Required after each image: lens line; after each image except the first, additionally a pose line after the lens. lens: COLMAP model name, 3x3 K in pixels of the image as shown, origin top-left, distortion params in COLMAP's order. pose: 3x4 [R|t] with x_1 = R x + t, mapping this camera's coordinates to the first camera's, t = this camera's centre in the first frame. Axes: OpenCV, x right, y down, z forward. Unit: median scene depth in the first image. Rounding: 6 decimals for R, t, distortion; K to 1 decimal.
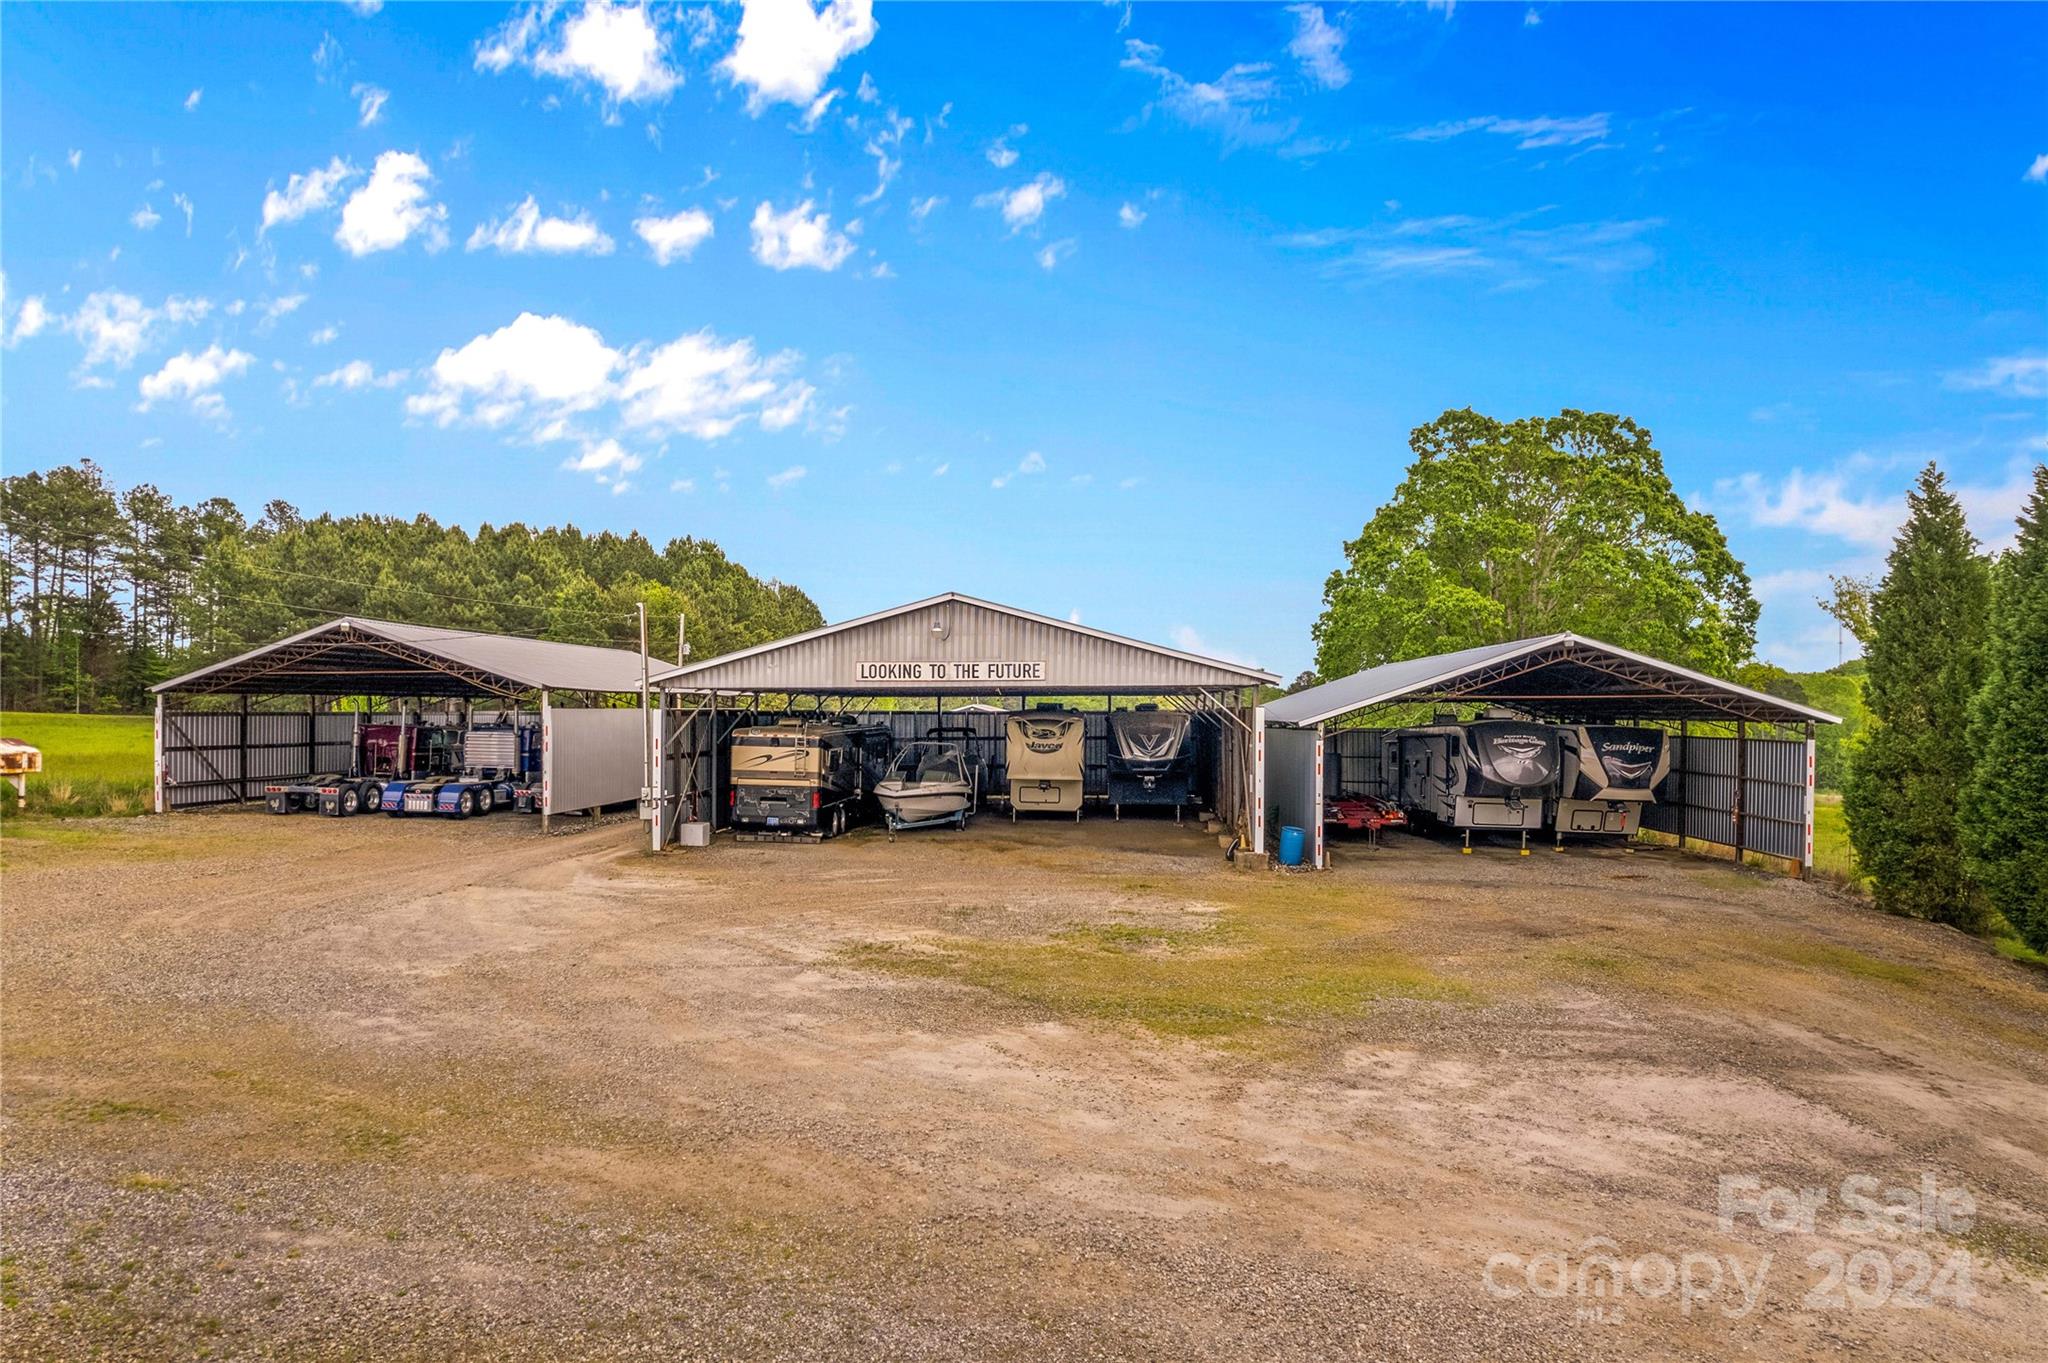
lens RADIAL K [[1332.9, 0, 1017.2], [0, 1332.9, 726.8], [0, 0, 1]] dist [-0.075308, 0.083168]
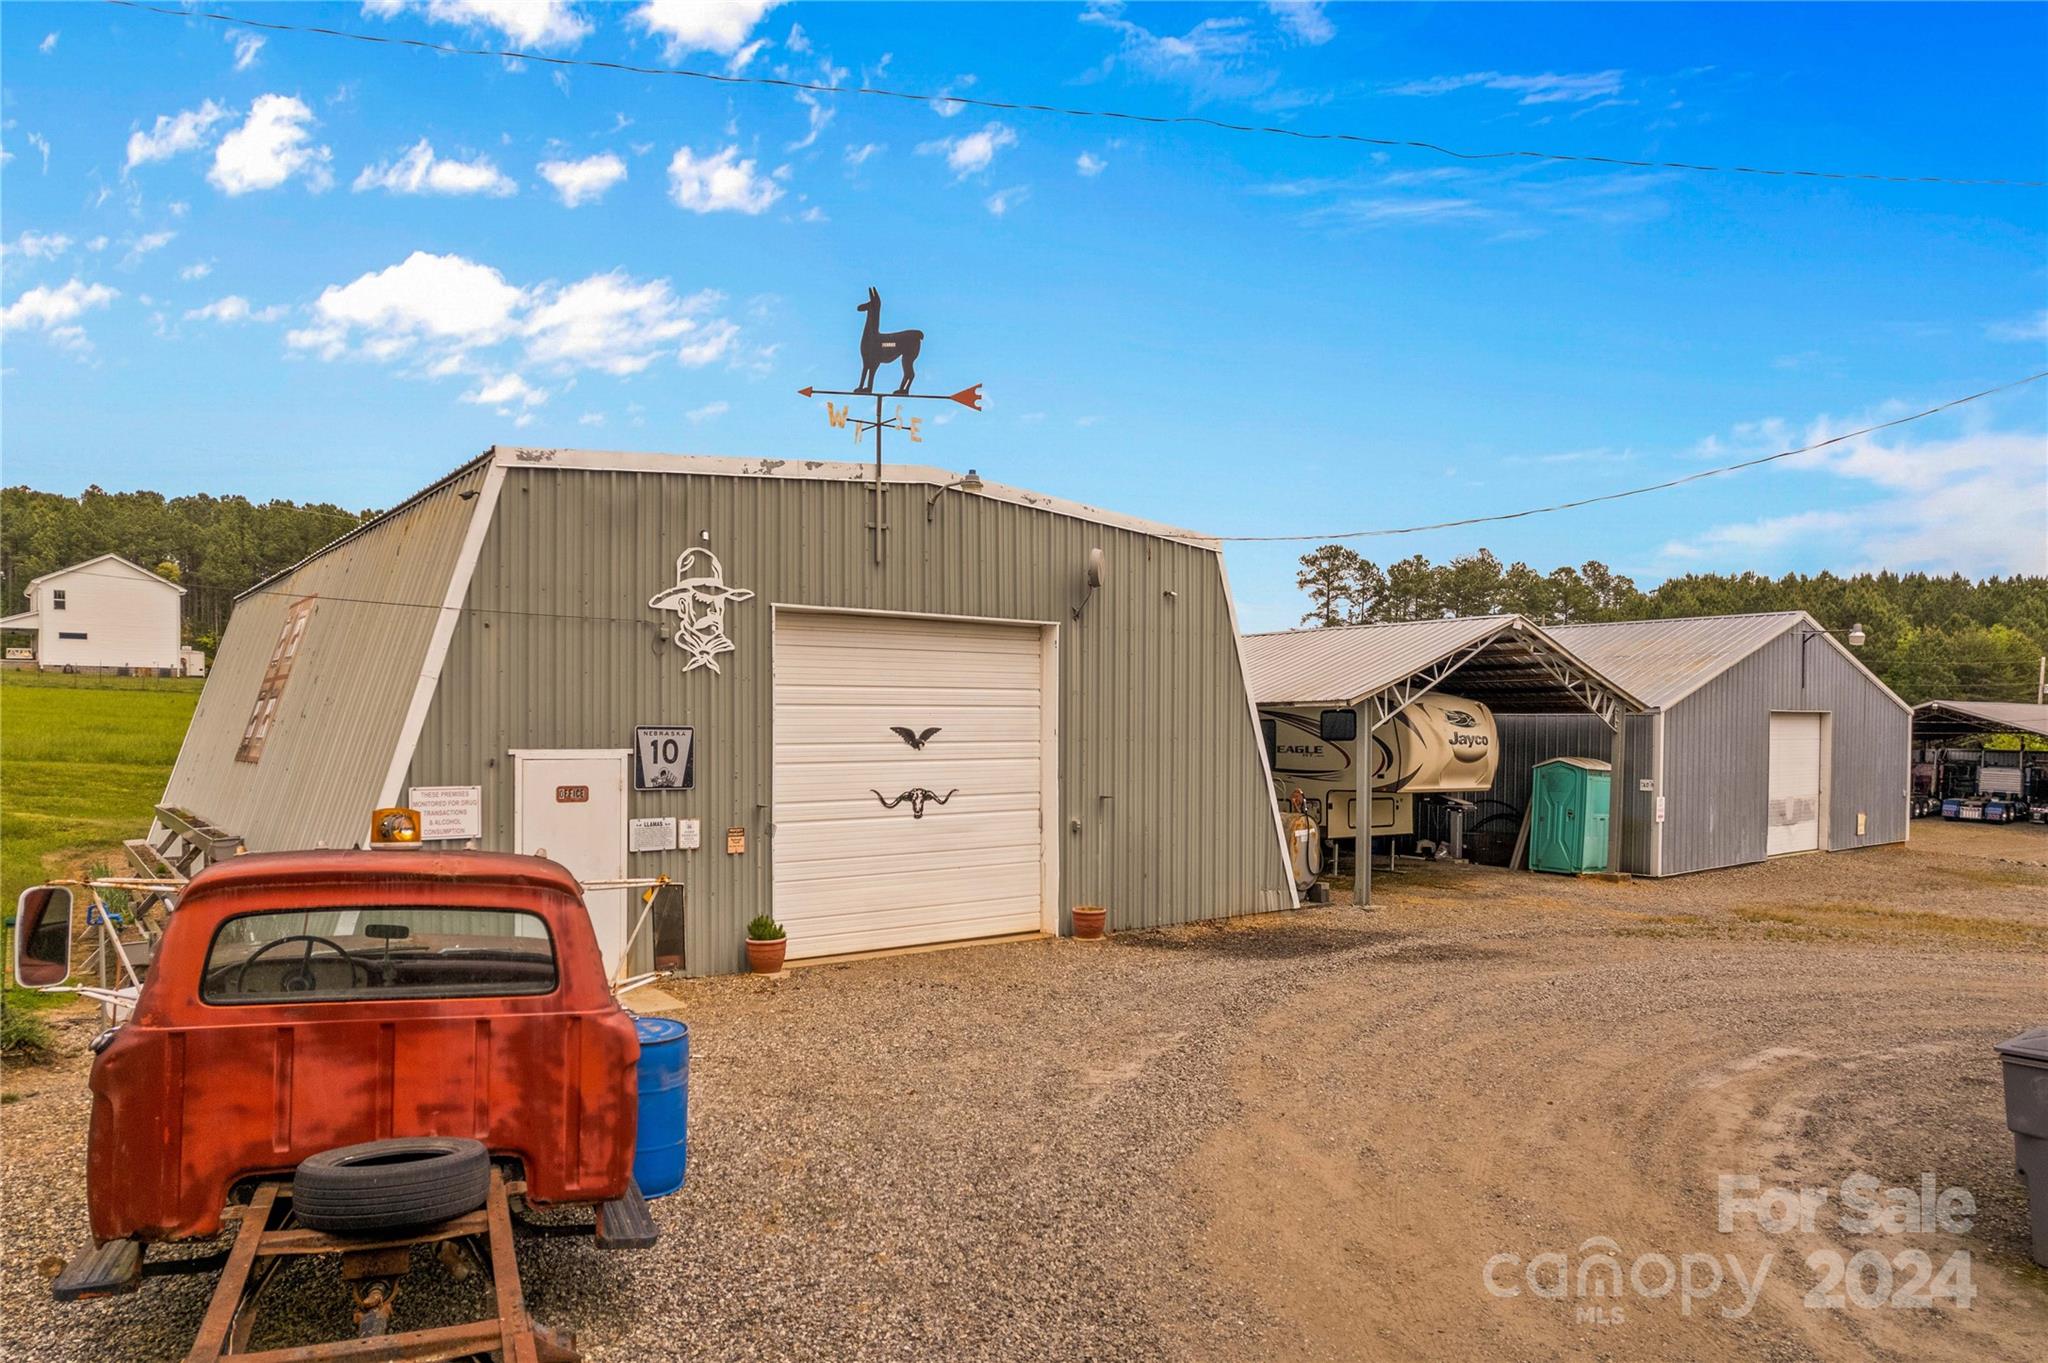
lens RADIAL K [[1332.9, 0, 1017.2], [0, 1332.9, 726.8], [0, 0, 1]] dist [-0.075308, 0.083168]
pose [[0.685771, 0.010188, -0.727746, -0.087266], [-0.013962, 0.999902, 0.000841, -0.033077], [0.727684, 0.009584, 0.685846, -0.956530]]
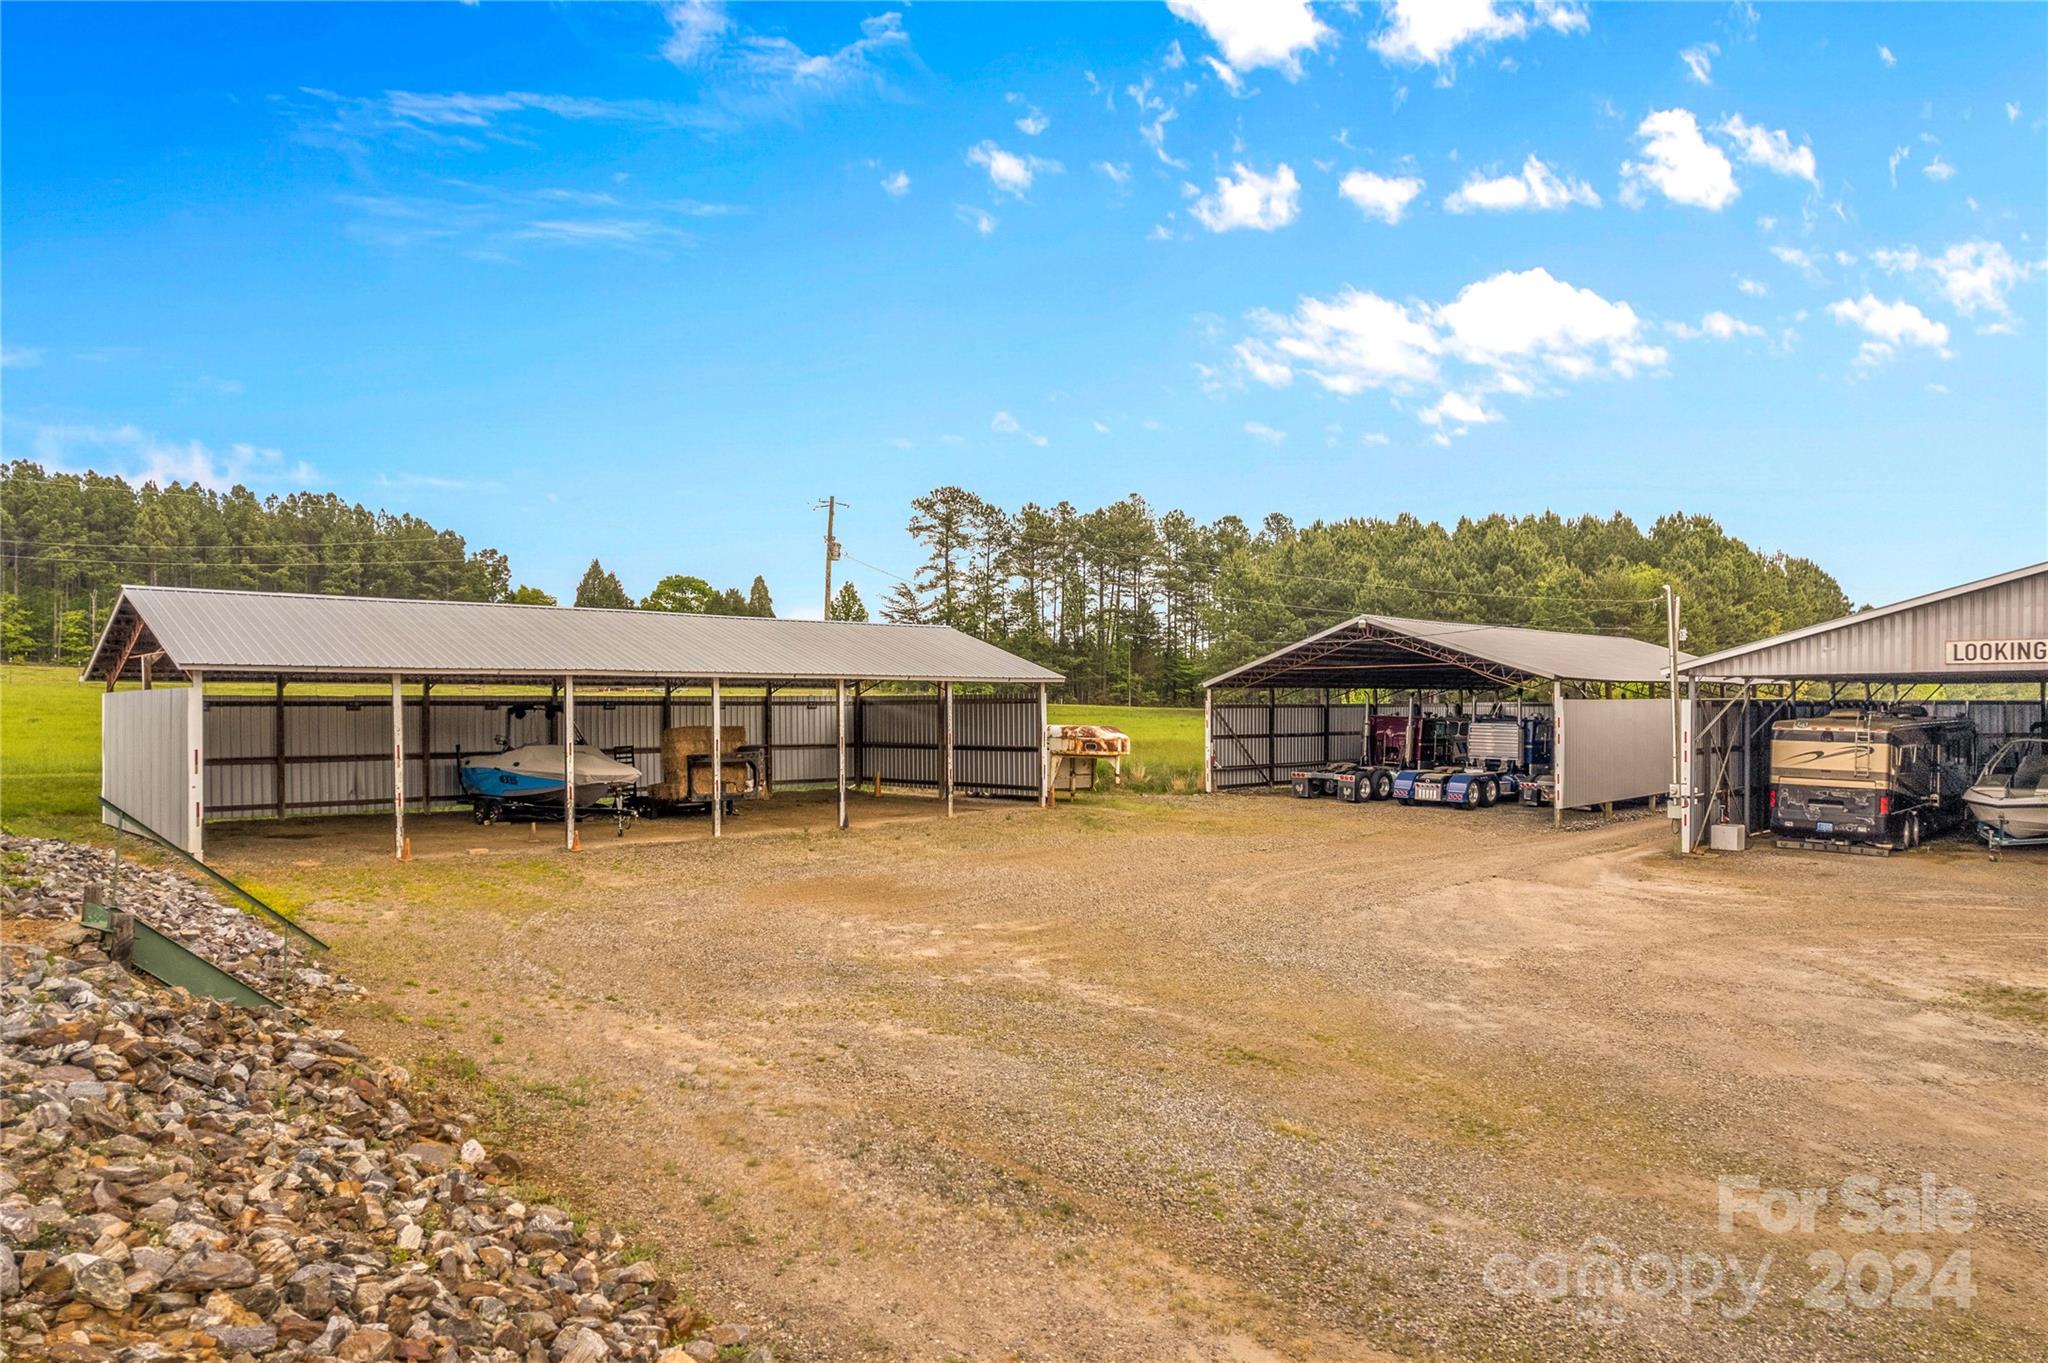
lens RADIAL K [[1332.9, 0, 1017.2], [0, 1332.9, 726.8], [0, 0, 1]] dist [-0.075308, 0.083168]
pose [[0.766776, 0.006422, -0.641883, -0.036461], [-0.002339, 0.999971, 0.007210, 0.000077], [0.641911, -0.004027, 0.766769, -0.000450]]
